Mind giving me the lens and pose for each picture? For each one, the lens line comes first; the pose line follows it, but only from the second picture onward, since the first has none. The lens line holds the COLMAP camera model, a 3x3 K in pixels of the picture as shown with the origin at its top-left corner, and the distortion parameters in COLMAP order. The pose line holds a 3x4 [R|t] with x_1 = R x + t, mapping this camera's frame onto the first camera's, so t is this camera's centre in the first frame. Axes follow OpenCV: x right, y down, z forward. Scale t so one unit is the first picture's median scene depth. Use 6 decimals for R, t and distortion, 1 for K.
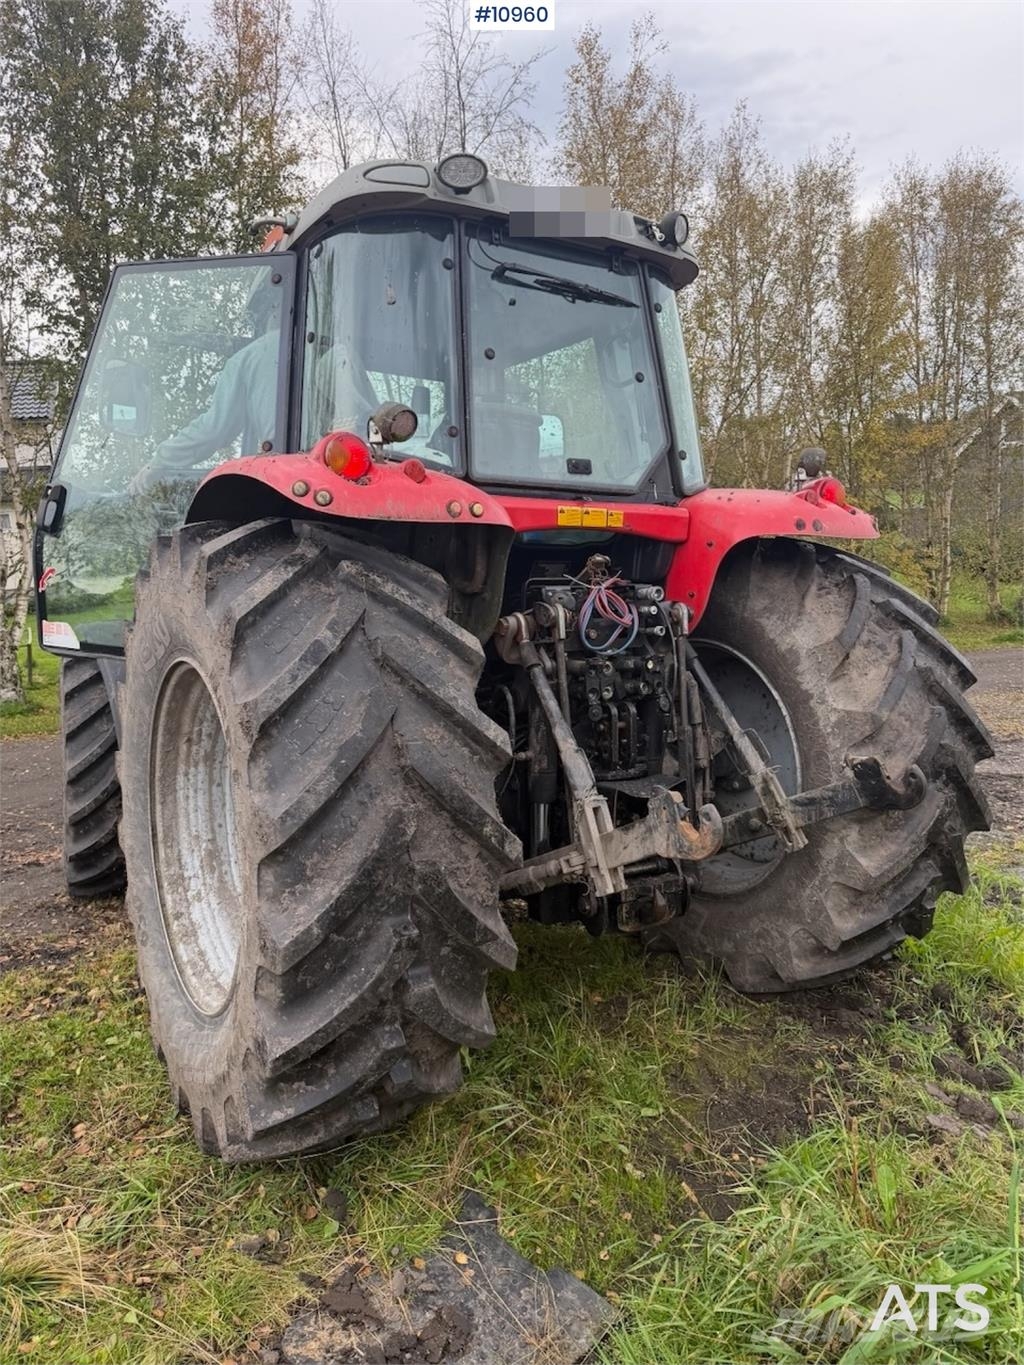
lens RADIAL K [[969.0, 0, 515.1], [0, 969.0, 683.4], [0, 0, 1]] dist [0.047166, -0.052852]
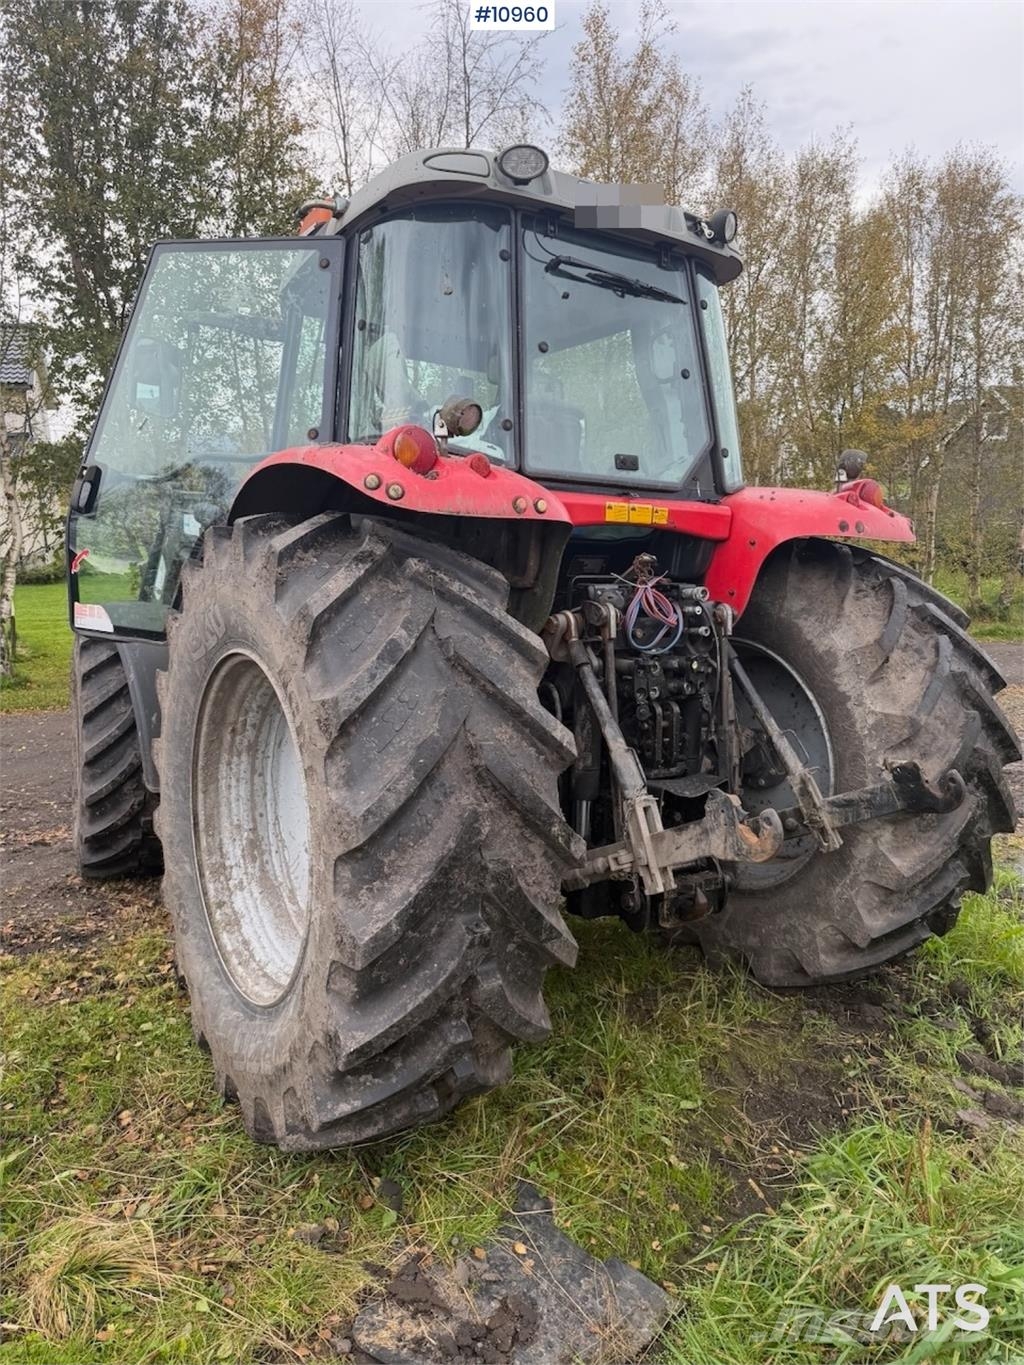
lens RADIAL K [[969.0, 0, 511.8], [0, 969.0, 688.1], [0, 0, 1]] dist [0.047166, -0.052852]
pose [[0.999404, 0.021885, 0.026707, -0.074947], [-0.022549, 0.999438, 0.024819, -0.014893], [-0.026149, -0.025407, 0.999335, -0.002207]]
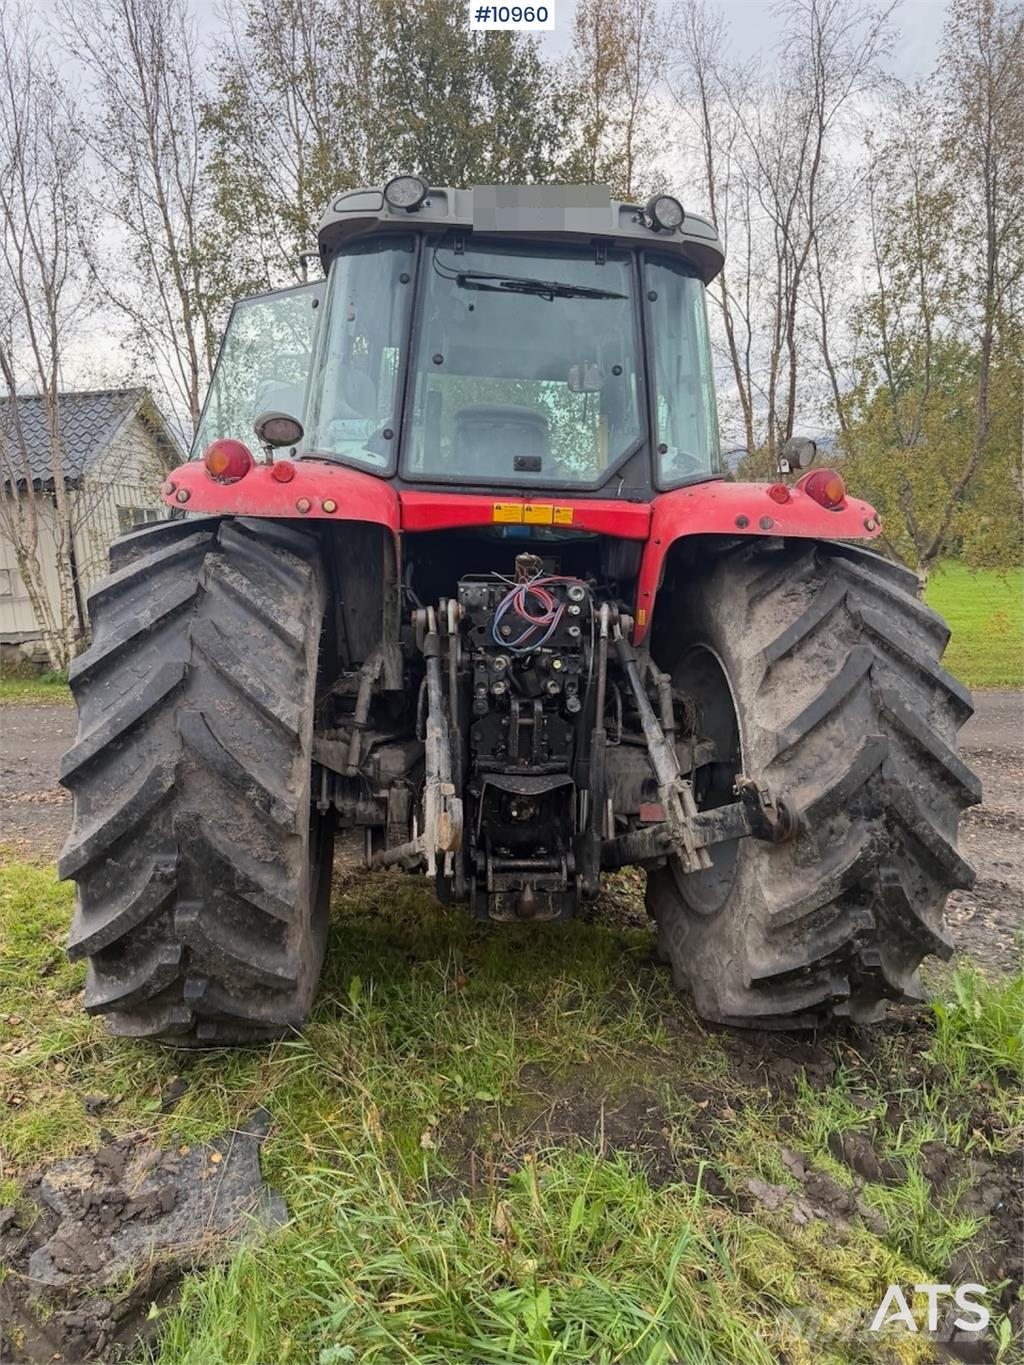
lens RADIAL K [[969.0, 0, 512.7], [0, 969.0, 693.4], [0, 0, 1]] dist [0.047166, -0.052852]
pose [[0.896090, 0.083044, -0.436035, 0.523965], [-0.073637, 0.996543, 0.038466, -0.023268], [0.437722, -0.002360, 0.899107, 0.080194]]
